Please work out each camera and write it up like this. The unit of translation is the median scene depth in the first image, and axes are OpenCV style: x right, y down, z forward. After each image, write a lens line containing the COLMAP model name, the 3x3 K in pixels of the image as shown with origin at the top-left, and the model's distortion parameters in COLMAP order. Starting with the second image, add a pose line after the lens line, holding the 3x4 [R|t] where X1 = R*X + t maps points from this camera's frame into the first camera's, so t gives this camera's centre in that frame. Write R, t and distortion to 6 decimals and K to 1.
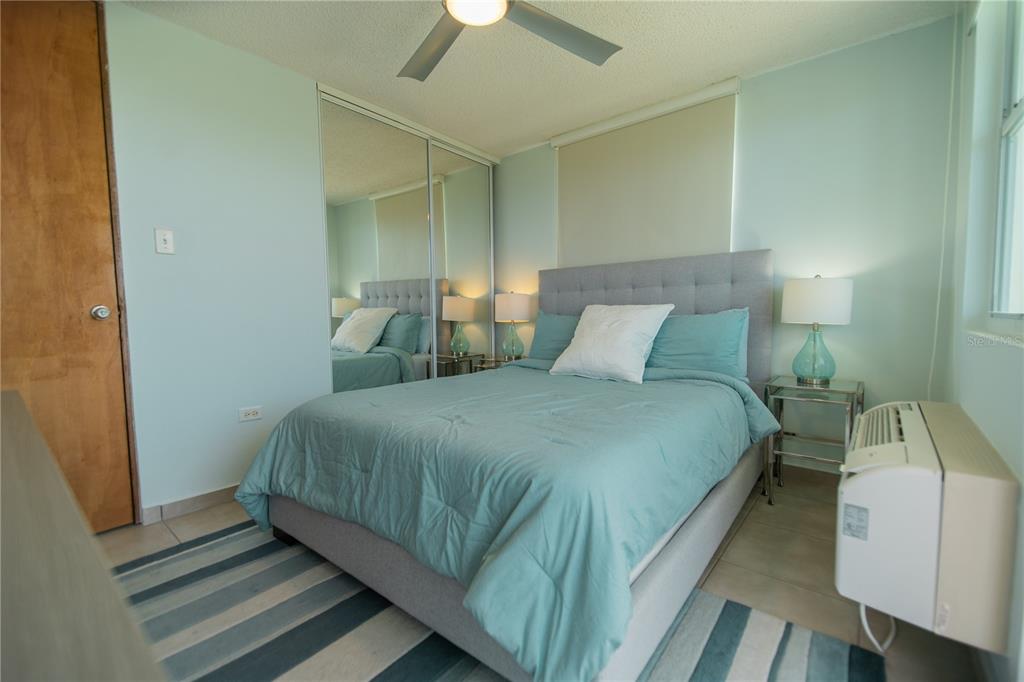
lens RADIAL K [[442.9, 0, 512.0], [0, 442.9, 341.0], [0, 0, 1]] dist [0.043630, -0.033823]
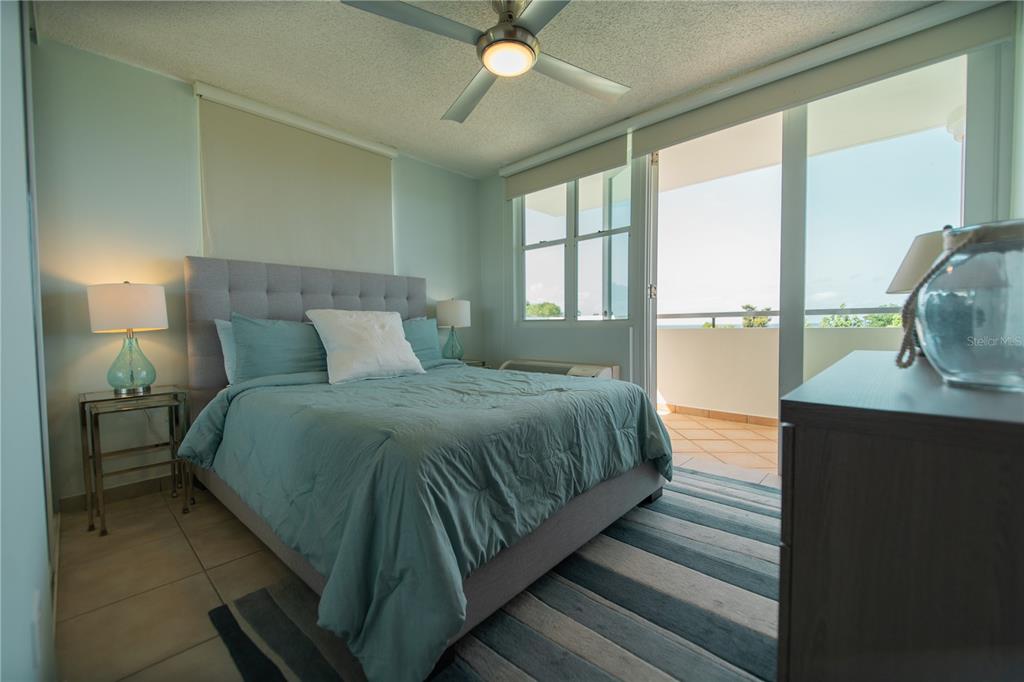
lens RADIAL K [[404.8, 0, 515.0], [0, 404.8, 343.2], [0, 0, 1]] dist [0.036182, -0.024041]
pose [[0.042204, -0.050926, 0.997810, -0.736002], [0.059718, 0.997043, 0.048361, -0.028364], [-0.997323, 0.057546, 0.045121, 0.580953]]
